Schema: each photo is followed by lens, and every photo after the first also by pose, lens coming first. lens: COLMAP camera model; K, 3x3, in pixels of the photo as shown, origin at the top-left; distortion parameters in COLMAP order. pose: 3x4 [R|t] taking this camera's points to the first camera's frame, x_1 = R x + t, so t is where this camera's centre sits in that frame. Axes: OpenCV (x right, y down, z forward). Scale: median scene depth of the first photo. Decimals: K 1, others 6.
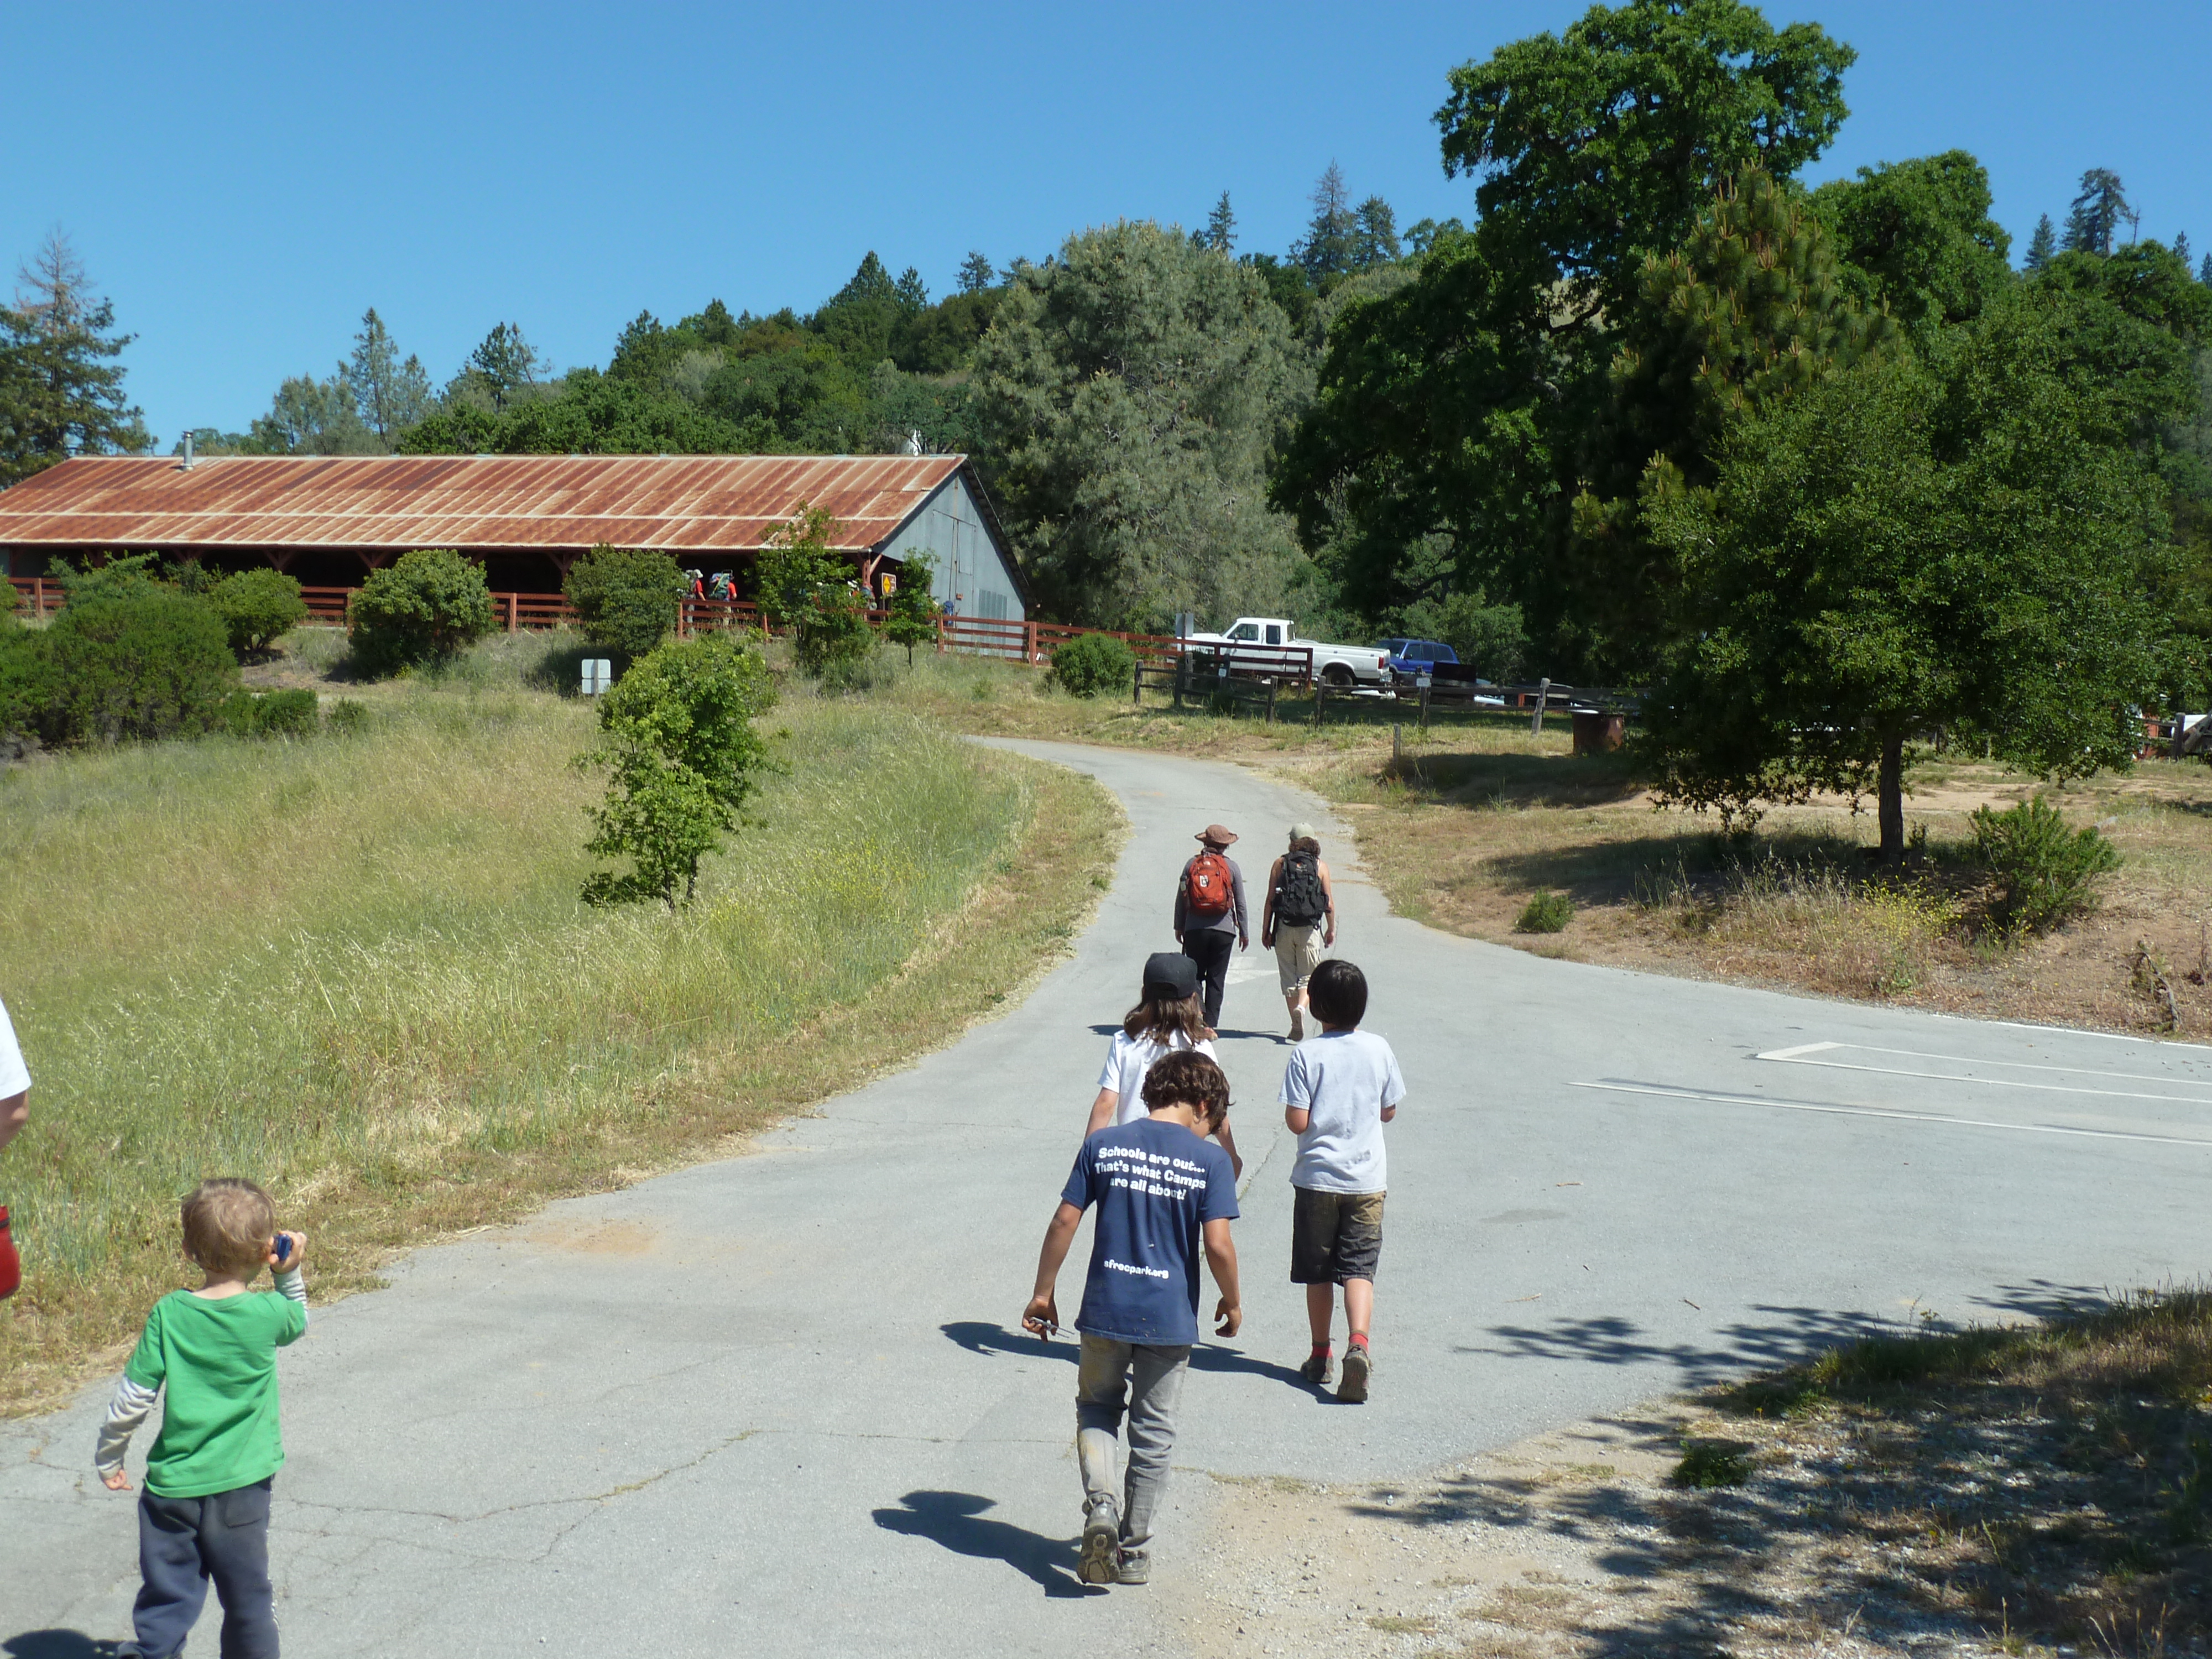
lens RADIAL K [[2720.3, 0, 1110.2], [0, 2720.3, 817.9], [0, 0, 1]] dist [-0.011411, 0.000000]
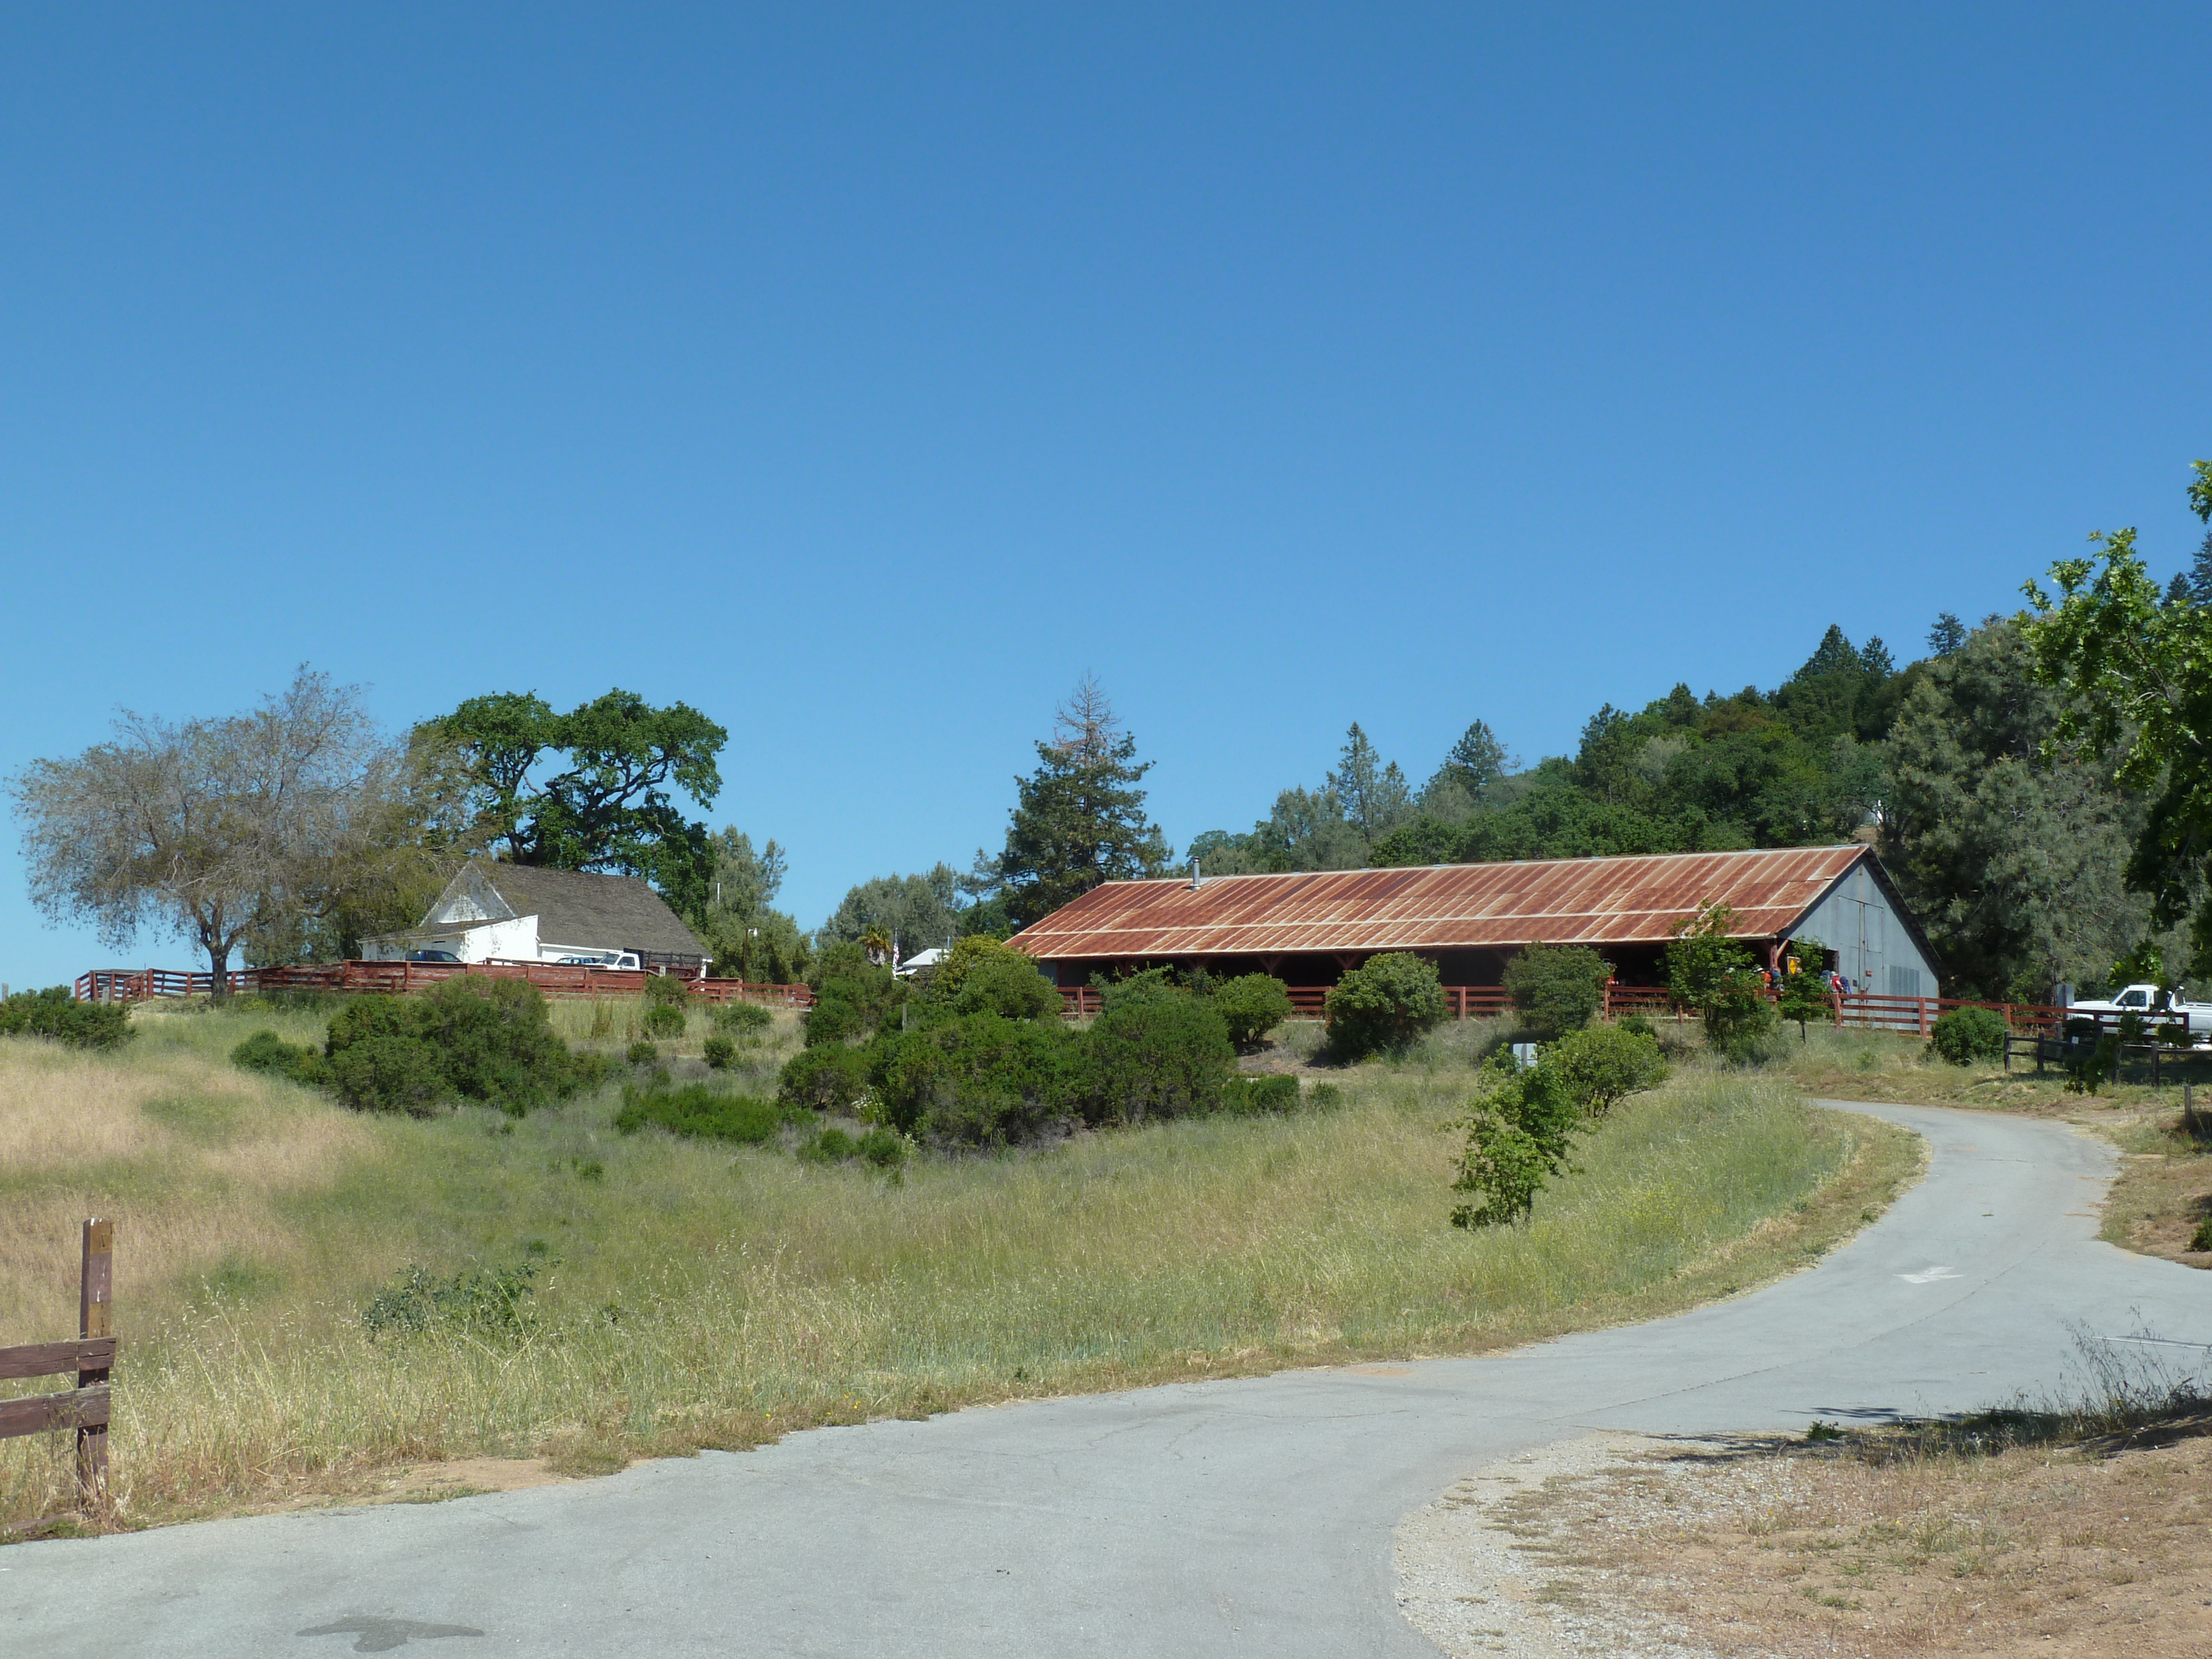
lens RADIAL K [[2720.3, 0, 1101.0], [0, 2720.3, 828.4], [0, 0, 1]] dist [-0.011411, 0.000000]
pose [[0.933803, -0.056066, -0.353367, 0.048226], [0.008845, 0.990962, -0.133854, 0.004318], [0.357678, 0.121868, 0.925859, -0.132605]]
